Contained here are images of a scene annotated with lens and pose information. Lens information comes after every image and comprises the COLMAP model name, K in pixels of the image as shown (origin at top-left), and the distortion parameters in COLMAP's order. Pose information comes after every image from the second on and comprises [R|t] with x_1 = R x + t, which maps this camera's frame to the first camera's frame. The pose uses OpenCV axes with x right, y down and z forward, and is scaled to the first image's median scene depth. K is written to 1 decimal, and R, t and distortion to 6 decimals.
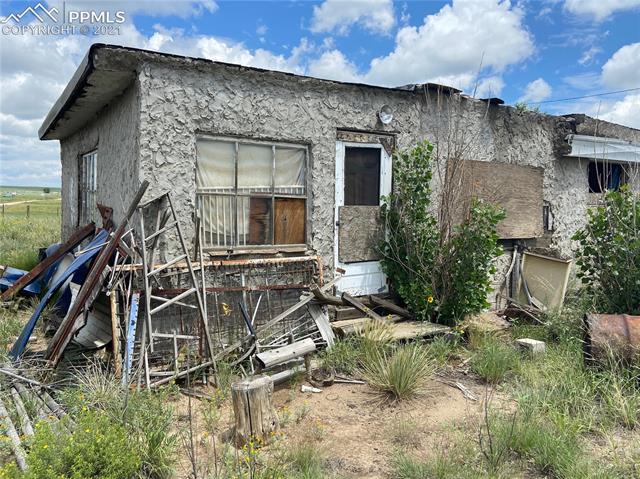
lens RADIAL K [[474.6, 0, 317.4], [0, 474.6, 234.9], [0, 0, 1]] dist [0.065225, -0.039790]
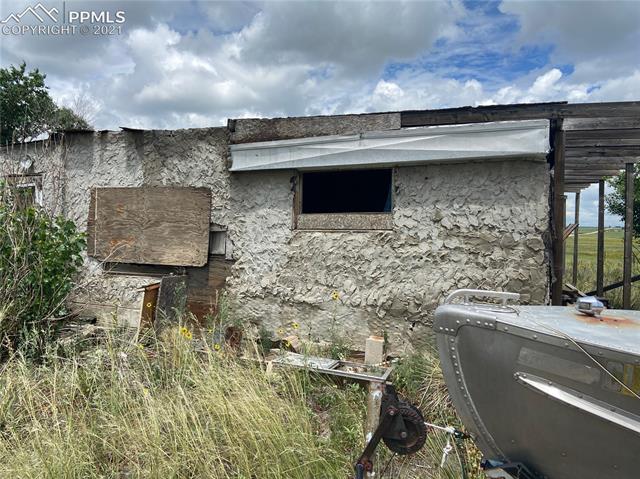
lens RADIAL K [[474.6, 0, 319.1], [0, 474.6, 243.1], [0, 0, 1]] dist [0.065225, -0.039790]
pose [[0.584794, 0.012816, -0.811081, 1.342582], [-0.061308, 0.997714, -0.028438, -0.026921], [0.808862, 0.066356, 0.584242, 0.684489]]
